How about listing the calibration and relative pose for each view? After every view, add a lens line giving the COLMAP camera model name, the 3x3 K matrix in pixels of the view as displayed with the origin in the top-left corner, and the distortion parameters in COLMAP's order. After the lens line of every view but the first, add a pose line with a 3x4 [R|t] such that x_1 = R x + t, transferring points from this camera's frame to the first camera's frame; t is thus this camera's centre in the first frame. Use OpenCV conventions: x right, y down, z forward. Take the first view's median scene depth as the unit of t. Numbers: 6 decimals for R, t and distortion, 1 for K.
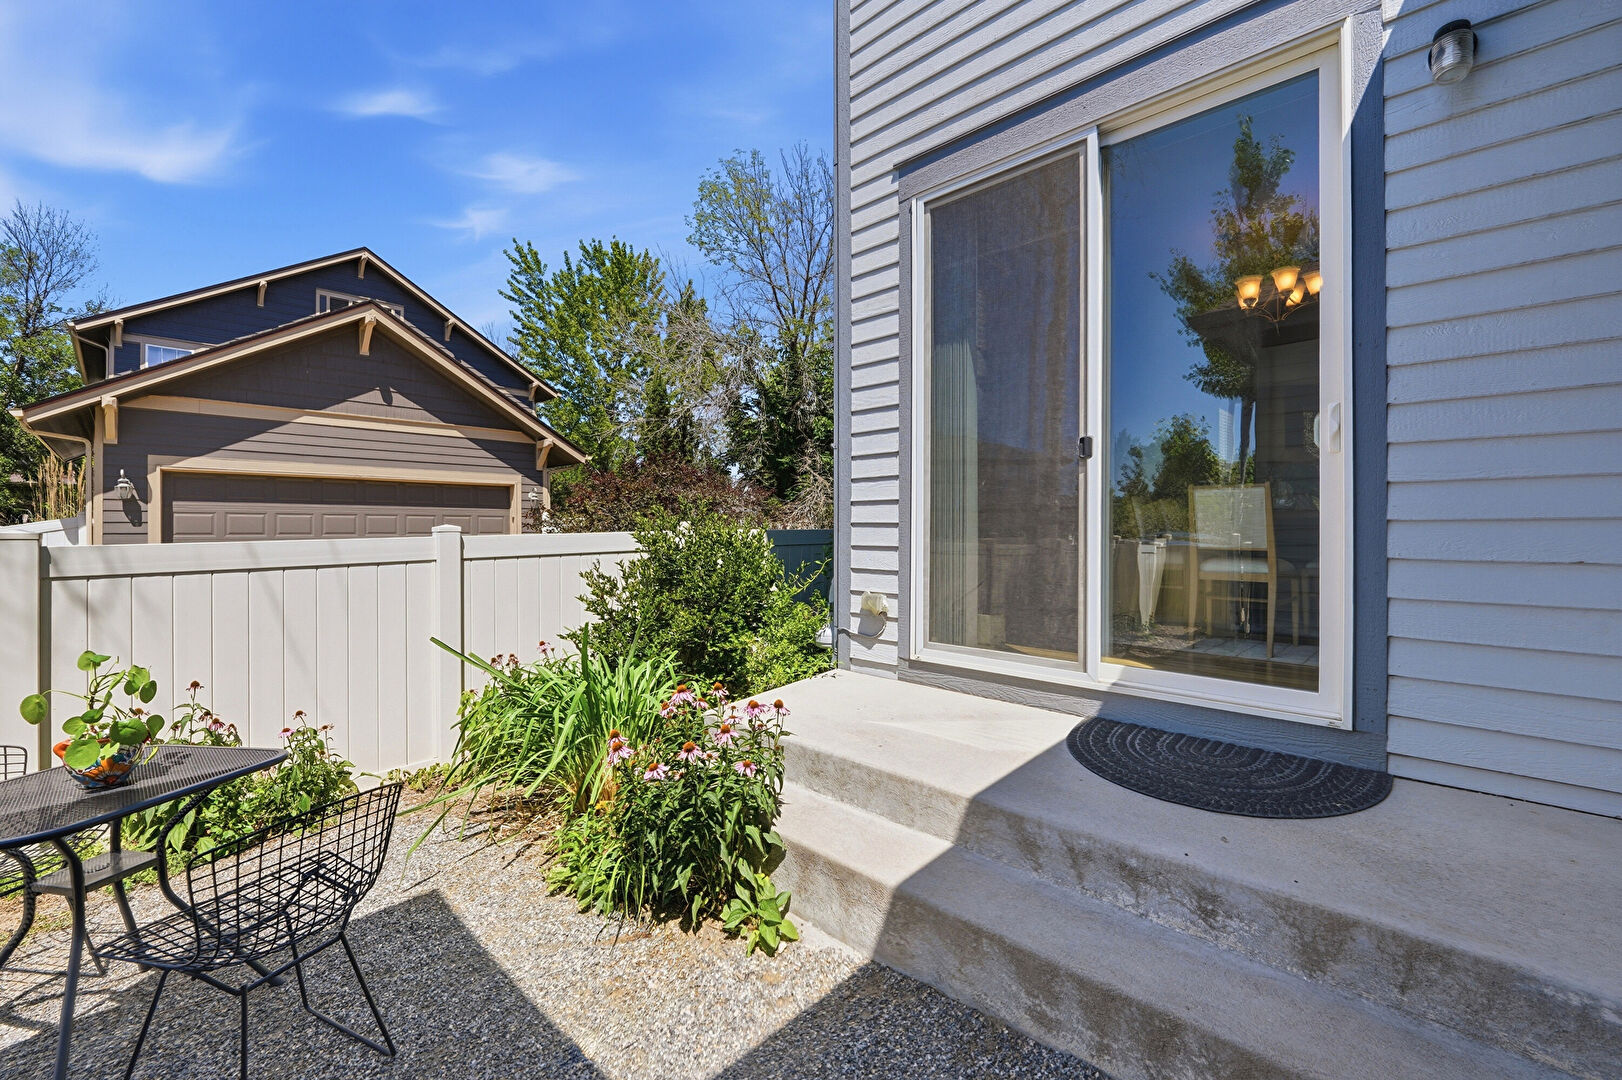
lens RADIAL K [[671.4, 0, 813.6], [0, 671.4, 528.2], [0, 0, 1]] dist [-0.009408, -0.000136]
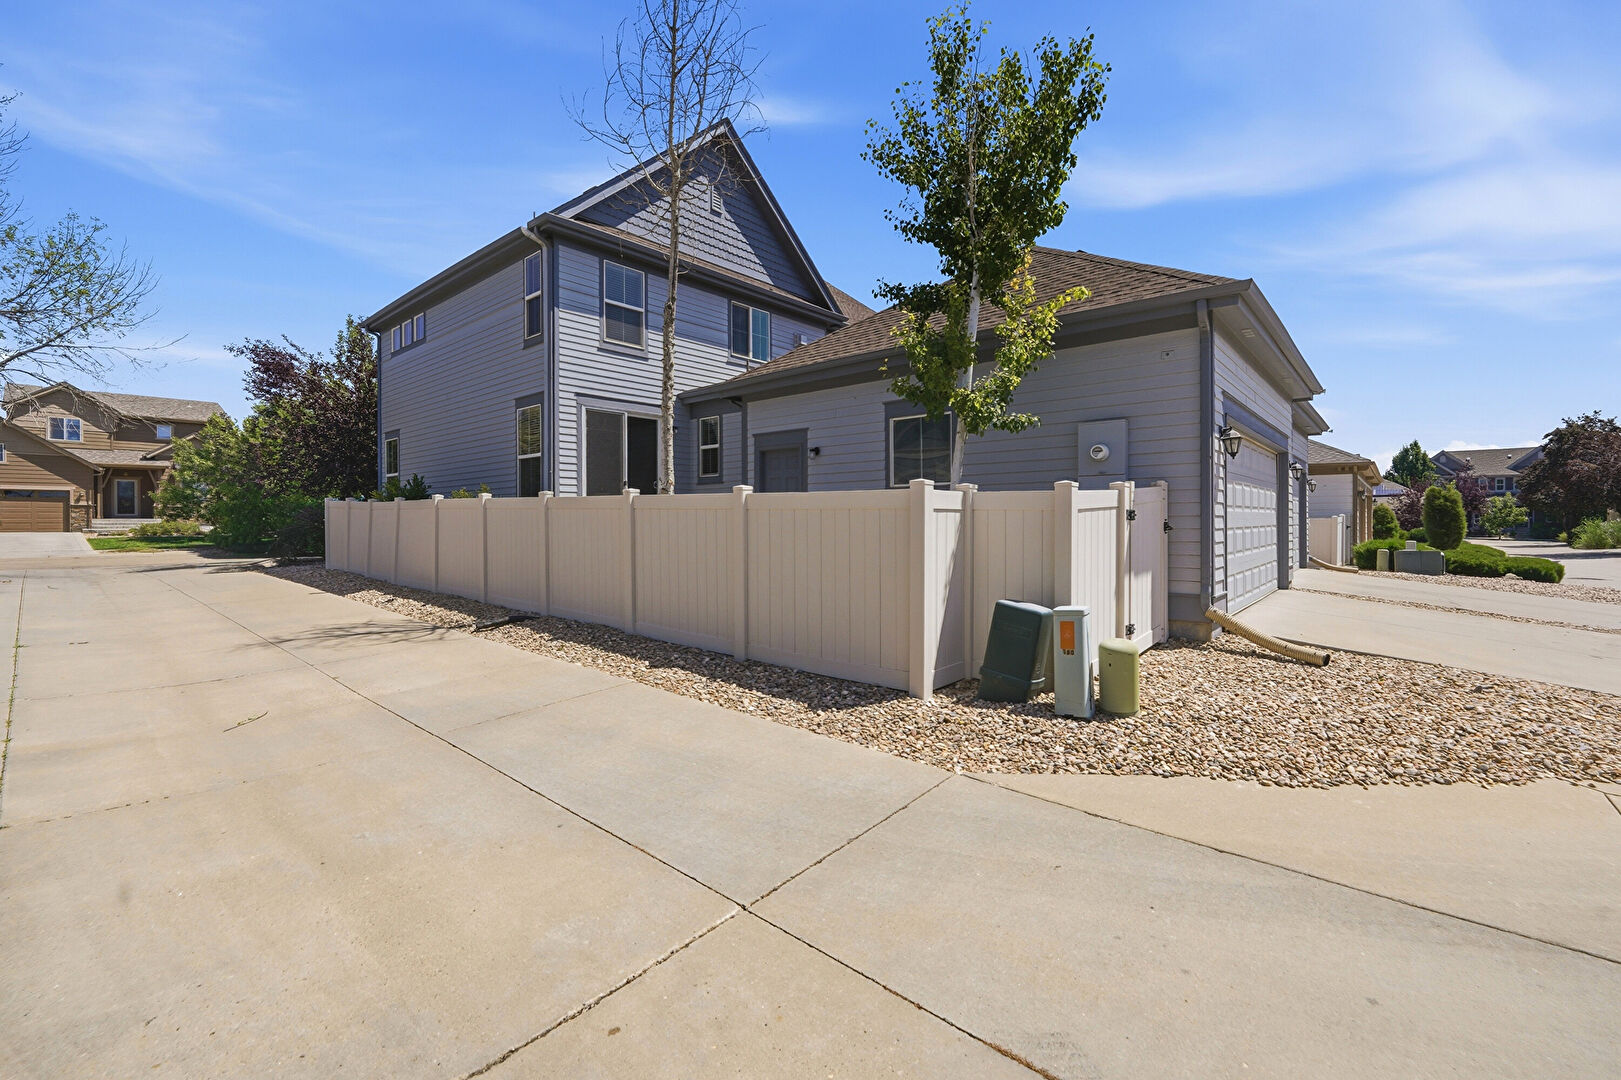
lens RADIAL K [[671.0, 0, 806.1], [0, 671.0, 523.8], [0, 0, 1]] dist [-0.009408, -0.000136]
pose [[-0.040688, -0.003439, 0.999166, -3.349703], [0.005394, 0.999979, 0.003661, 0.116052], [-0.999157, 0.005538, -0.040669, -0.017042]]
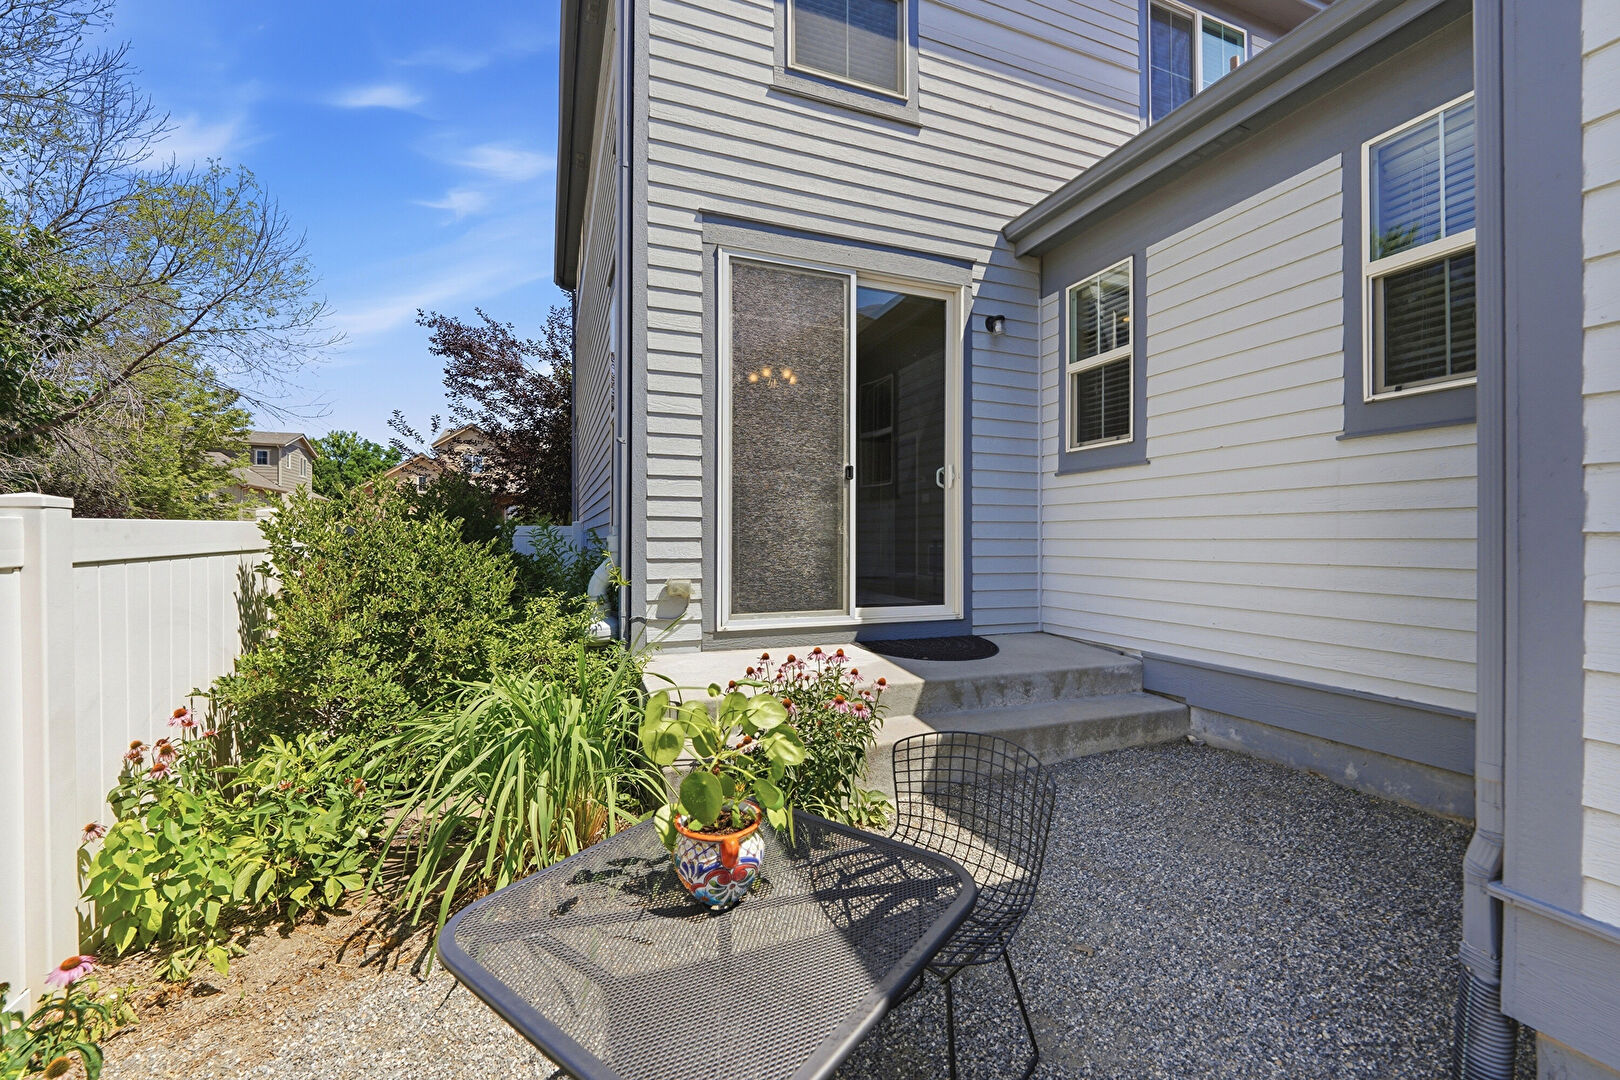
lens RADIAL K [[670.5, 0, 805.7], [0, 670.5, 535.6], [0, 0, 1]] dist [-0.009408, -0.000136]
pose [[0.422150, 0.005868, 0.906507, -0.863994], [0.001091, 0.999975, -0.006981, 0.032971], [-0.906525, 0.003936, 0.422133, 0.351992]]
